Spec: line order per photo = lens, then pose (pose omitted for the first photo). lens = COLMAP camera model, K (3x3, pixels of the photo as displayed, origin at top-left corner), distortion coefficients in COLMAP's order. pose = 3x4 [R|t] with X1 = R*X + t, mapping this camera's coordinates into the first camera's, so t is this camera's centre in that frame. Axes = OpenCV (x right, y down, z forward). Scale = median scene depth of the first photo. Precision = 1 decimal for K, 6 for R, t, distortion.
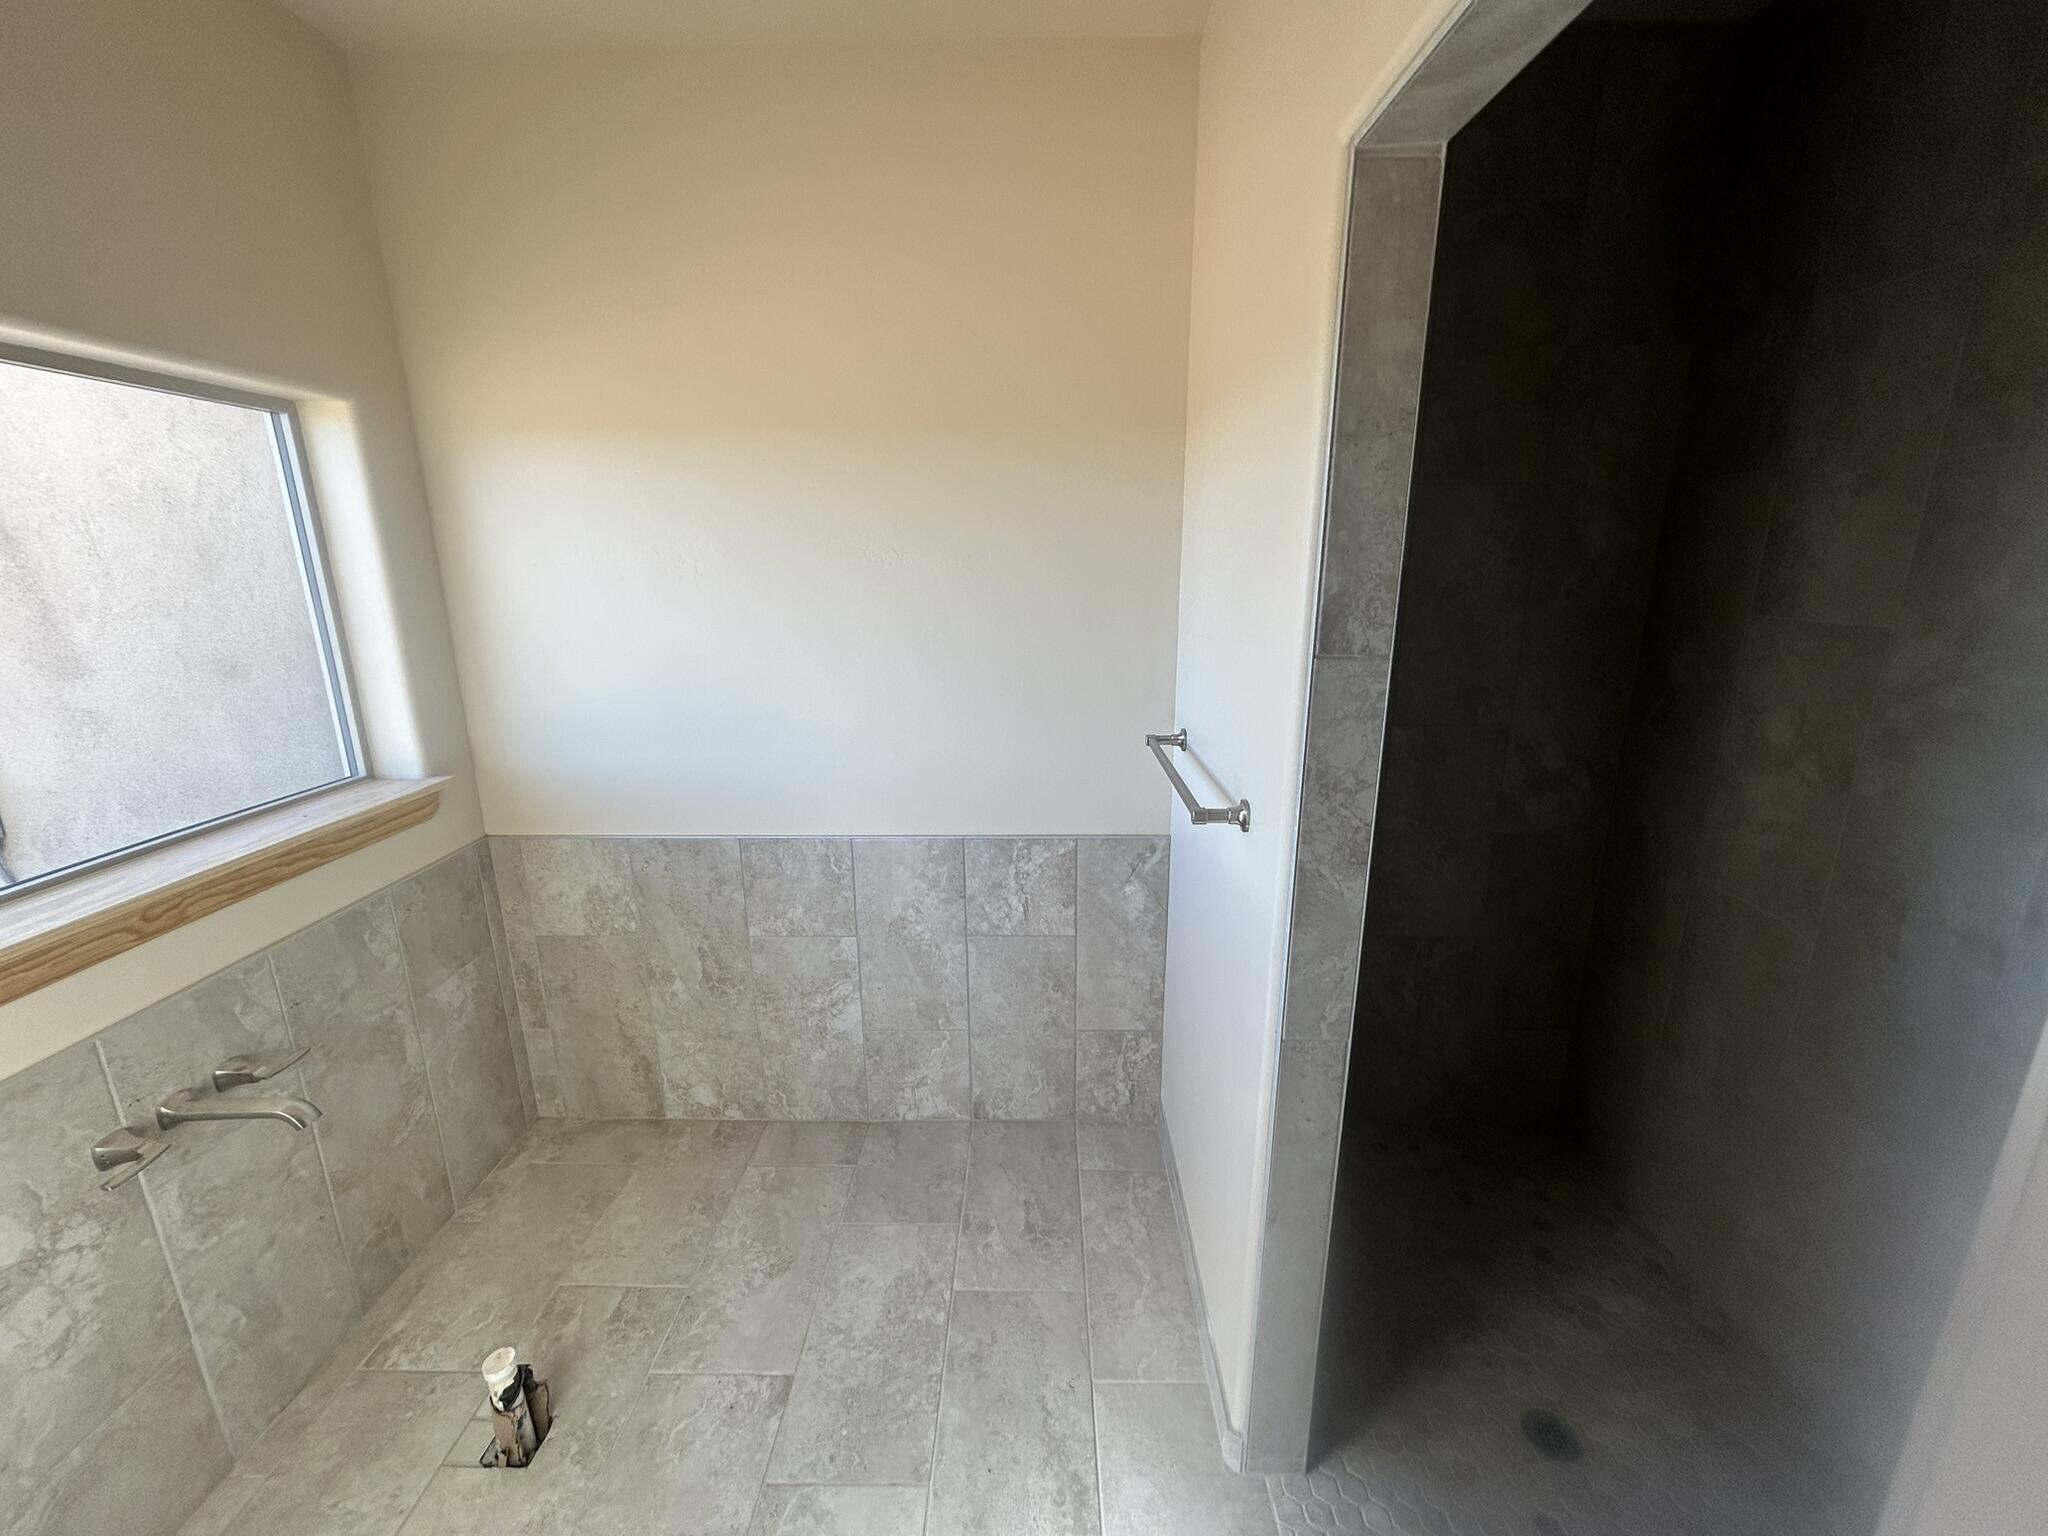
lens RADIAL K [[818.3, 0, 1017.8], [0, 818.3, 767.4], [0, 0, 1]] dist [-0.000626, 0.000286]
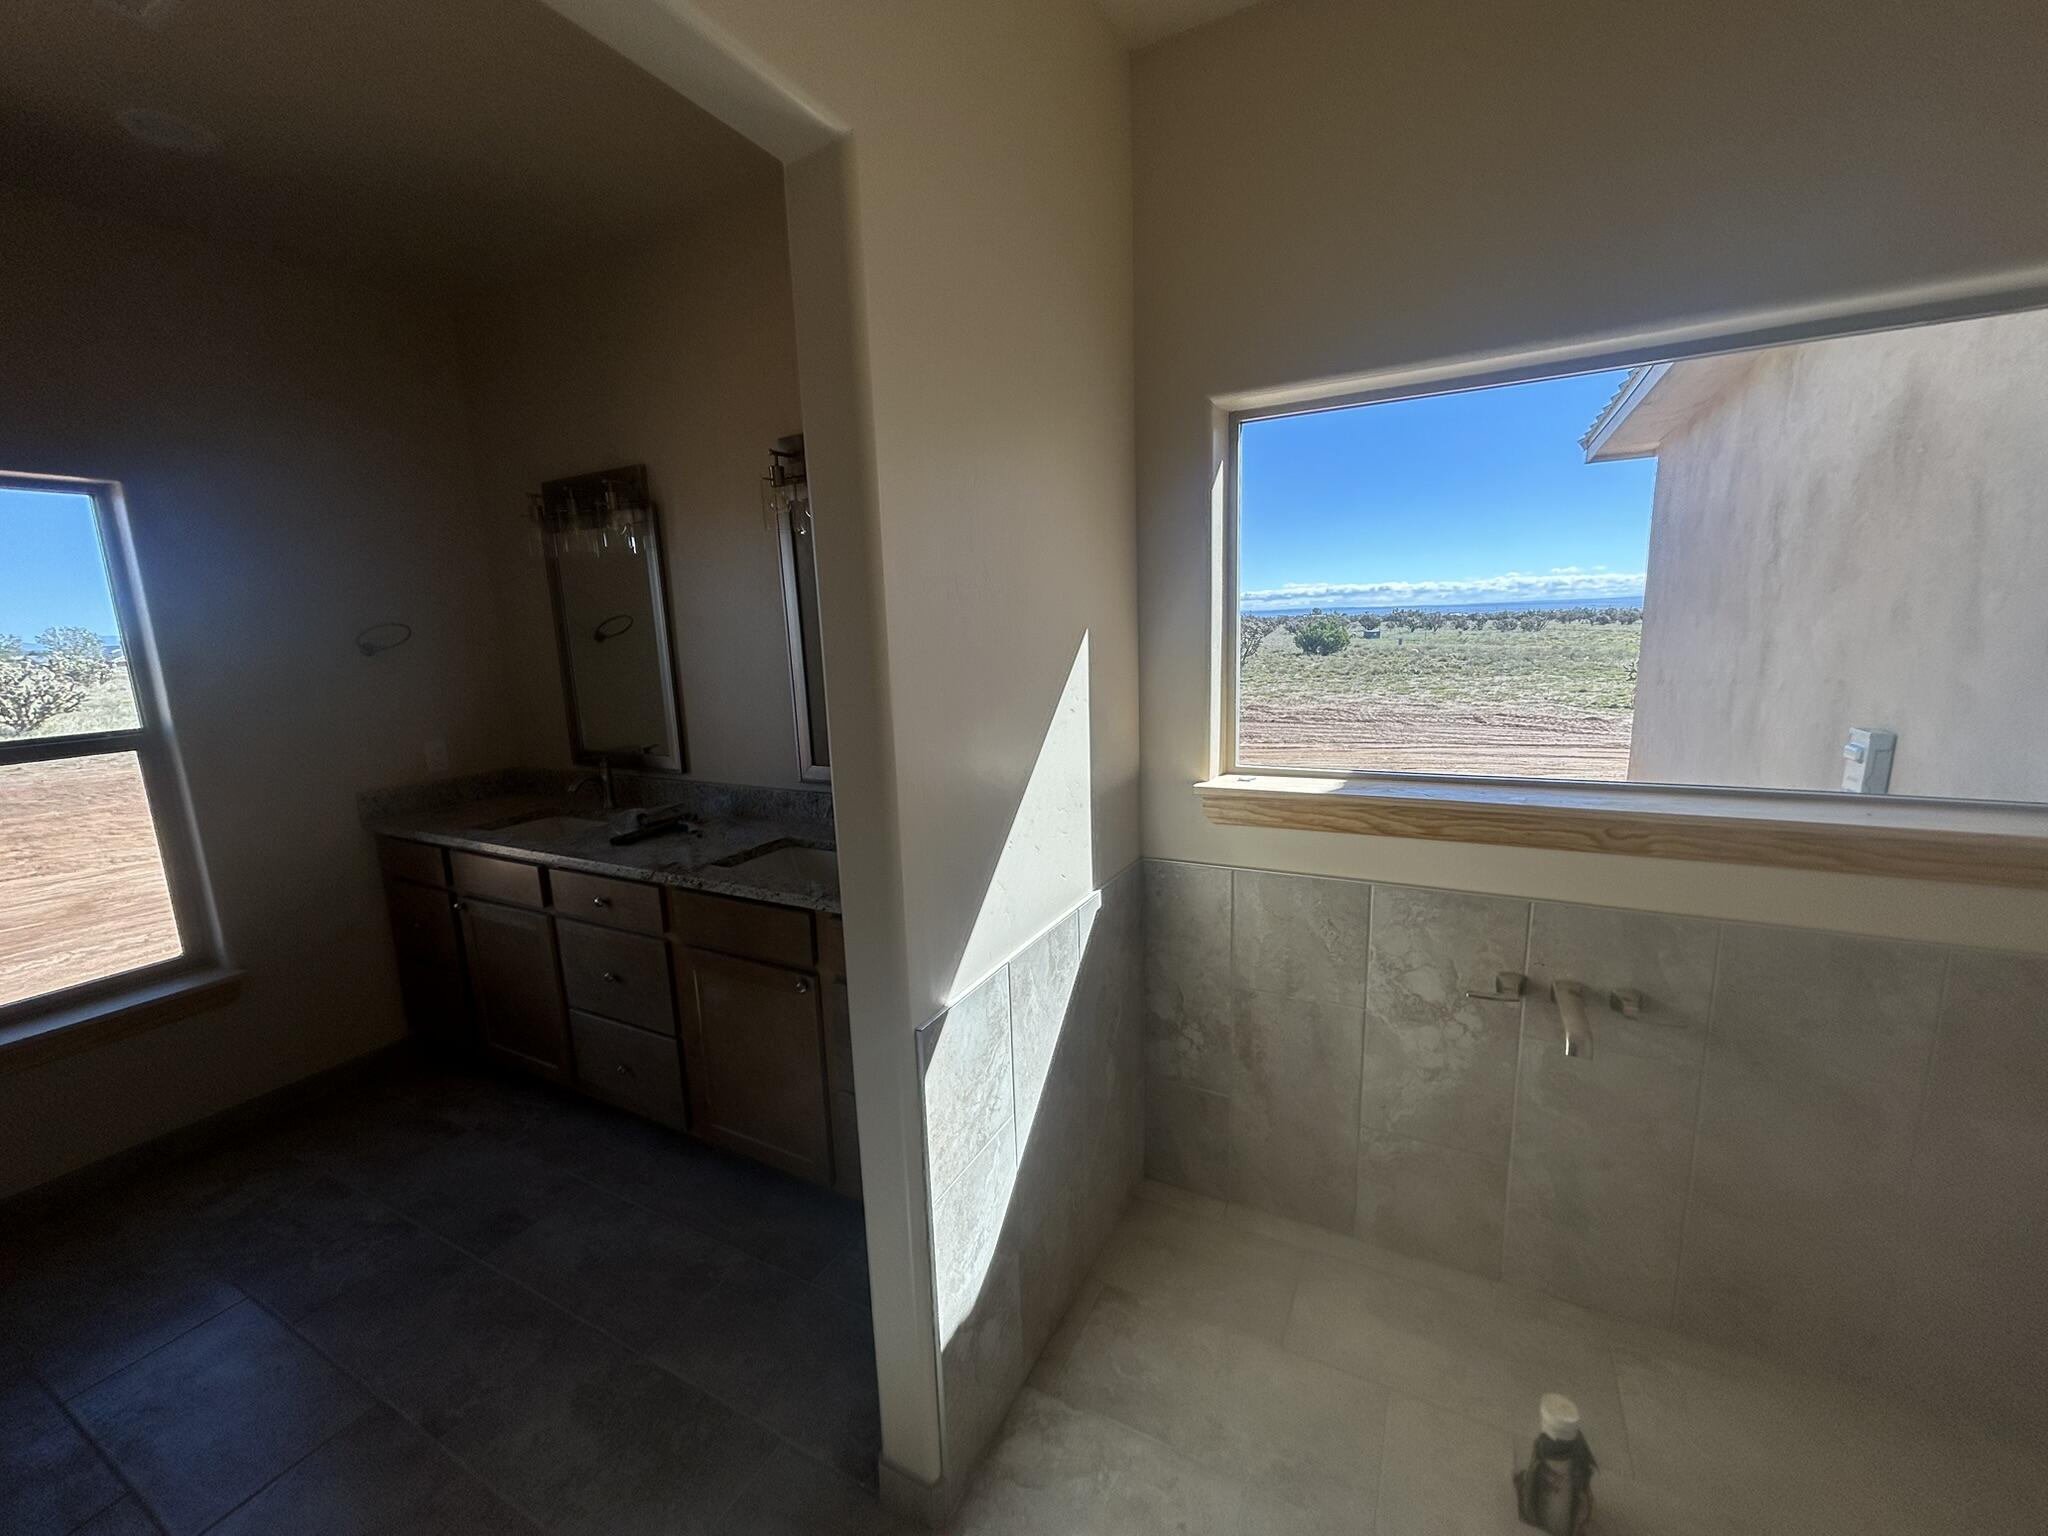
lens RADIAL K [[818.3, 0, 1017.8], [0, 818.3, 767.4], [0, 0, 1]] dist [-0.000626, 0.000286]
pose [[-0.454610, 0.182454, -0.871803, 0.318981], [-0.182803, 0.938845, 0.291809, -0.091834], [0.871730, 0.292028, -0.393455, 0.718265]]
